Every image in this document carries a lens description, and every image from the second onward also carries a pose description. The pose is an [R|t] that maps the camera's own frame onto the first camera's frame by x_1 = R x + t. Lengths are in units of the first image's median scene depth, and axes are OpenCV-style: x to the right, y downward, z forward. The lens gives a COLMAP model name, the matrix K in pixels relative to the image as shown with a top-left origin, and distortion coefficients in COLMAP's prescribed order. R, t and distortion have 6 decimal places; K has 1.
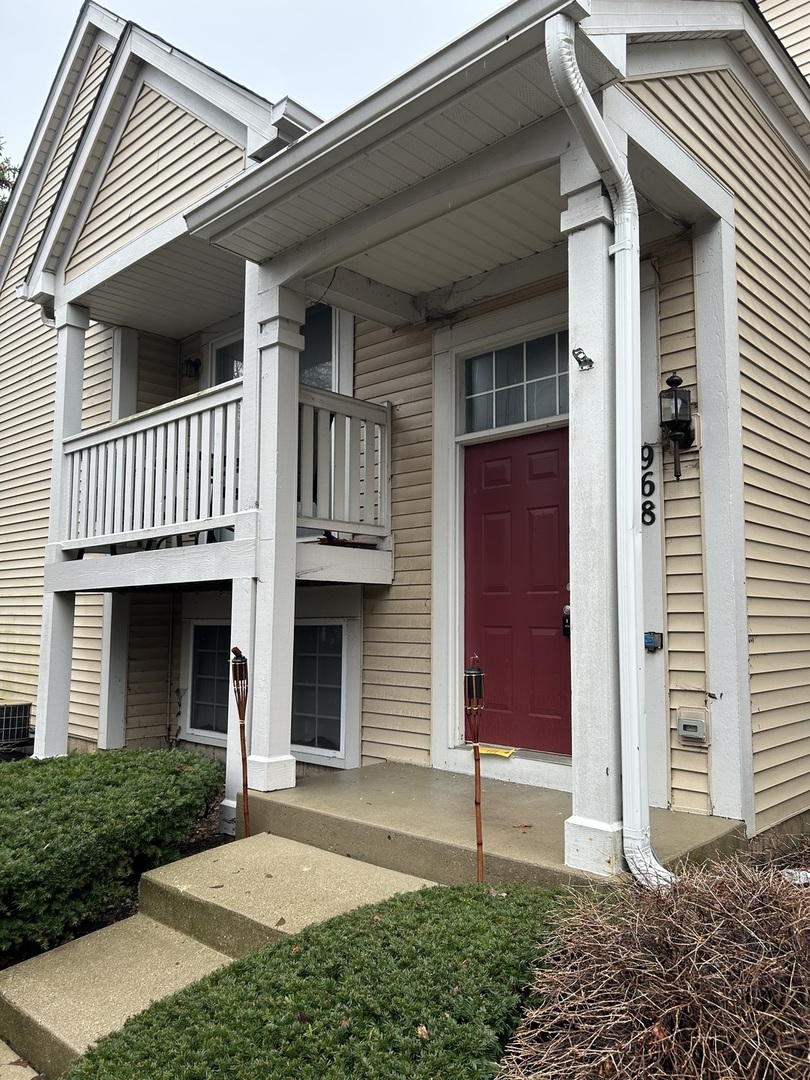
lens RADIAL K [[815.3, 0, 405.0], [0, 815.3, 540.0], [0, 0, 1]] dist [0.065730, -0.079343]
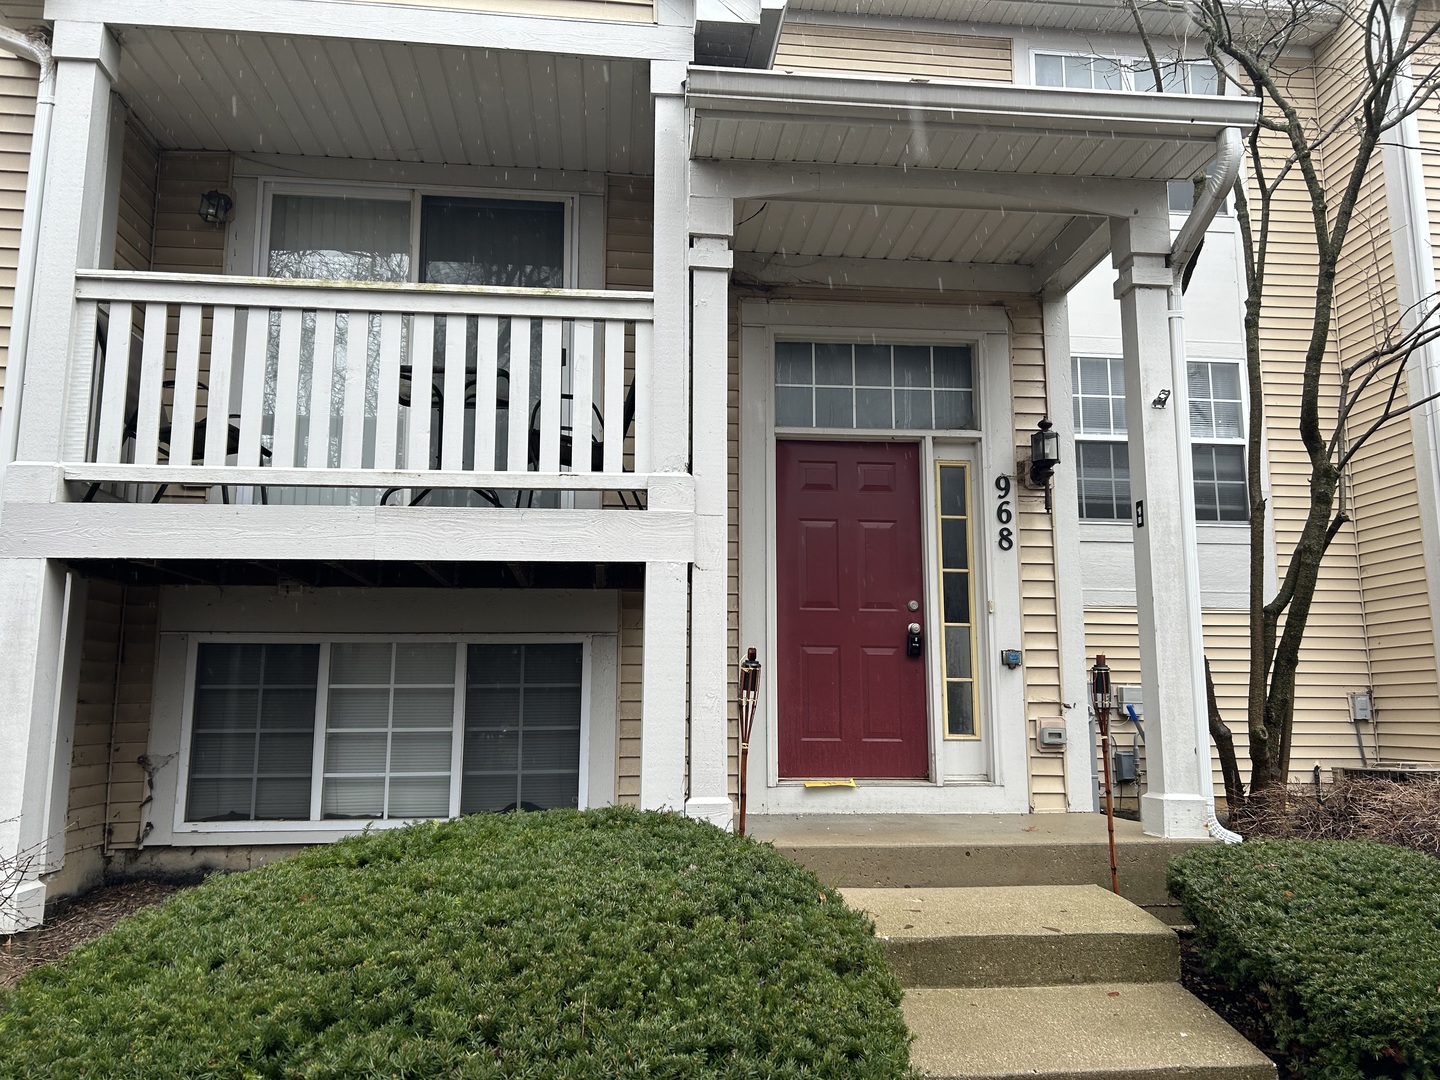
lens RADIAL K [[1087.1, 0, 720.0], [0, 1087.1, 540.0], [0, 0, 1]] dist [0.065730, -0.079343]
pose [[0.641239, 0.118191, 0.758184, -1.015172], [-0.072727, 0.992980, -0.093283, 0.127456], [-0.763887, 0.004677, 0.645333, 0.360791]]
